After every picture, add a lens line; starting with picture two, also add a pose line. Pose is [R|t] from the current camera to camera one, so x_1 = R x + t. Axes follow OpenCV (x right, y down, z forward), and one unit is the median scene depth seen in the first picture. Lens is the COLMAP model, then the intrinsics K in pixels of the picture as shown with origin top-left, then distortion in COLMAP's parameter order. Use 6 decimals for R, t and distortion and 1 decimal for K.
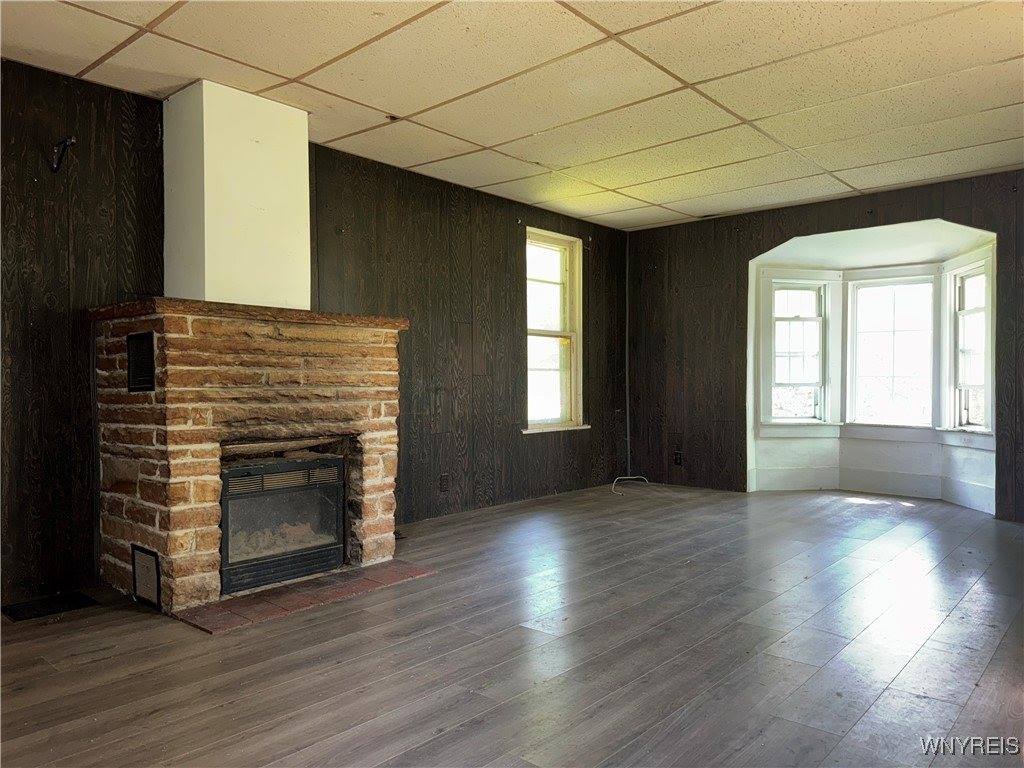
lens RADIAL K [[727.7, 0, 512.8], [0, 727.7, 386.7], [0, 0, 1]] dist [0.033982, -0.023488]
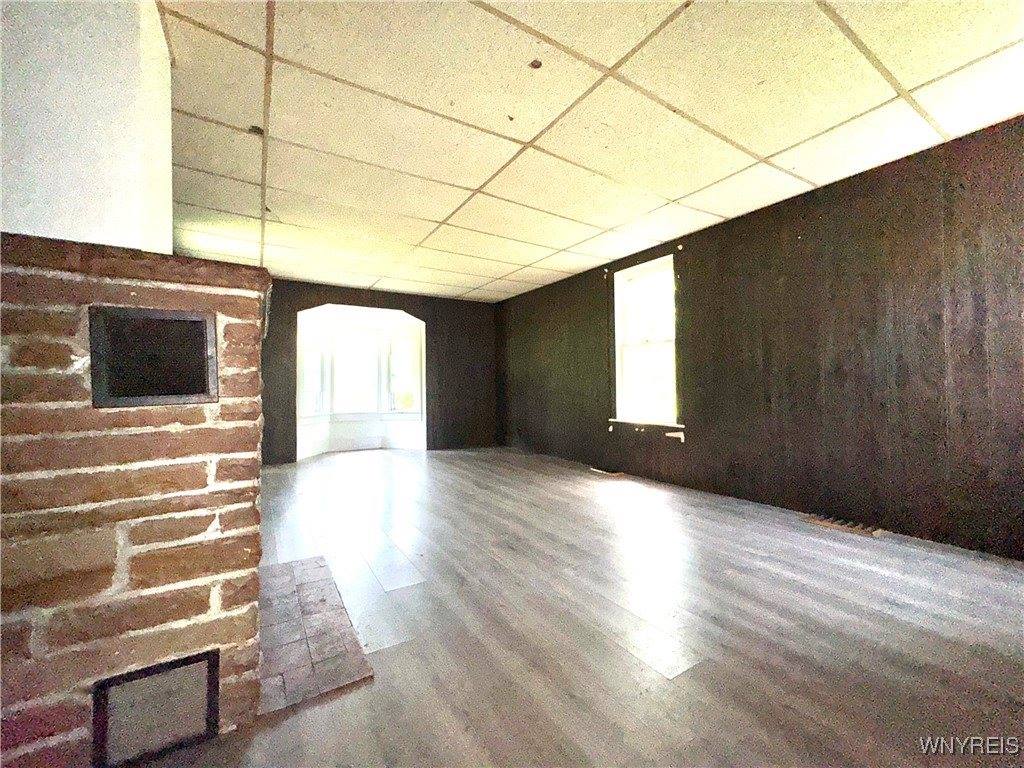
lens RADIAL K [[412.1, 0, 515.1], [0, 412.1, 381.7], [0, 0, 1]] dist [-0.000117, 0.000118]
pose [[0.284824, 0.012767, 0.958495, -0.694812], [0.016682, 0.999694, -0.018274, -0.001668], [-0.958435, 0.021195, 0.284523, 0.573517]]
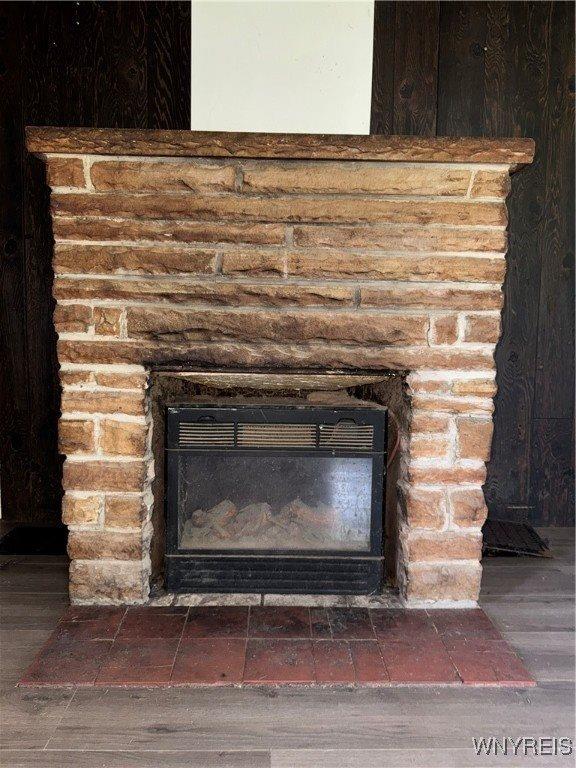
lens RADIAL K [[545.8, 0, 289.9], [0, 545.8, 388.0], [0, 0, 1]] dist [0.033982, -0.023488]
pose [[0.677684, 0.088594, -0.729997, 0.028928], [-0.026518, 0.995015, 0.096140, 0.044235], [0.734875, -0.045794, 0.676655, 0.721829]]
